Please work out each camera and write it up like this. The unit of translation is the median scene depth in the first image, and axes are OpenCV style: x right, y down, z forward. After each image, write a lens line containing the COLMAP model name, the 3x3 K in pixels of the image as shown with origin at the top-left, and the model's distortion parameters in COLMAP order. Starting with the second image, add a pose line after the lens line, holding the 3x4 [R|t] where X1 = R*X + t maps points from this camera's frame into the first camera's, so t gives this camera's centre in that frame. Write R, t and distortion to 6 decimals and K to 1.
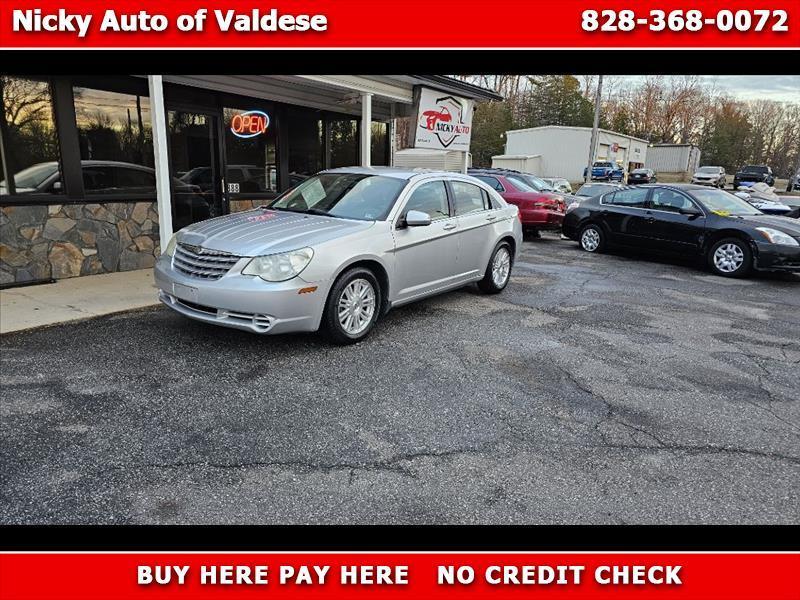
lens RADIAL K [[541.0, 0, 400.0], [0, 541.0, 300.0], [0, 0, 1]] dist [0.051097, -0.039769]
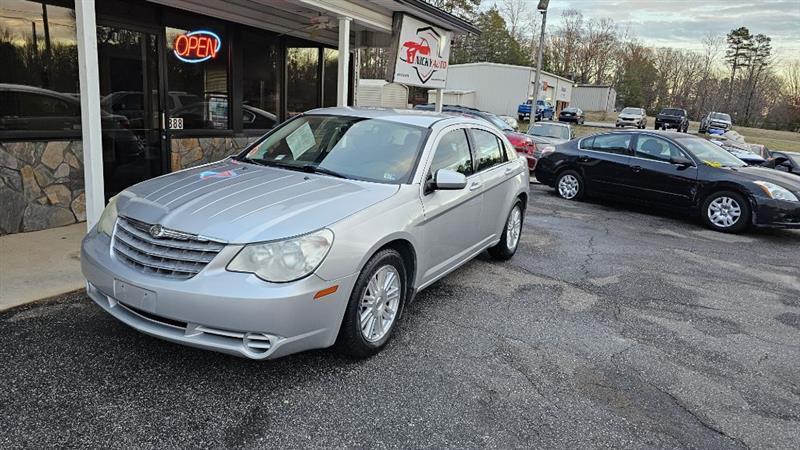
lens RADIAL K [[539.2, 0, 404.2], [0, 539.2, 220.6], [0, 0, 1]] dist [0.060062, -0.053333]
pose [[0.990257, 0.003329, 0.139212, -0.103366], [-0.001006, 0.999859, -0.016756, -0.060075], [-0.139248, 0.016452, 0.990121, 0.189238]]
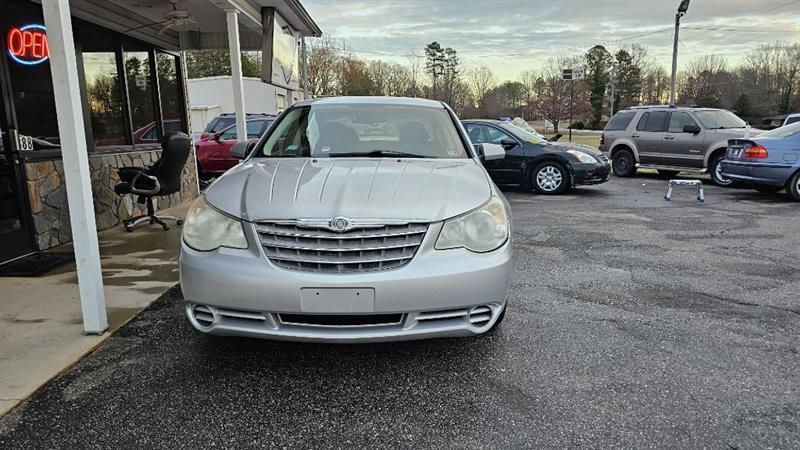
lens RADIAL K [[536.2, 0, 413.2], [0, 536.2, 227.0], [0, 0, 1]] dist [0.063551, -0.054443]
pose [[0.804884, -0.148975, 0.574428, -0.410254], [0.172991, 0.984837, 0.013018, -0.053318], [-0.567658, 0.088893, 0.818452, 0.308284]]
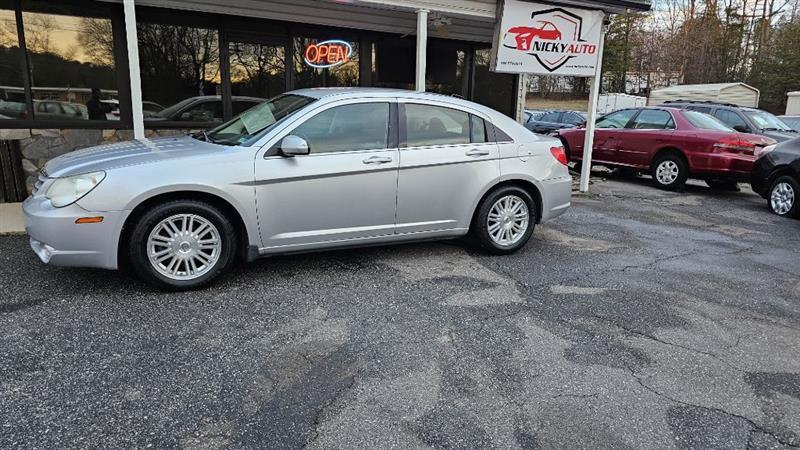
lens RADIAL K [[539.2, 0, 404.2], [0, 539.2, 220.6], [0, 0, 1]] dist [0.060062, -0.053333]
pose [[0.886947, 0.089086, -0.453198, 0.406336], [-0.106640, 0.994209, -0.013271, -0.036212], [0.449391, 0.060100, 0.891311, 0.278943]]
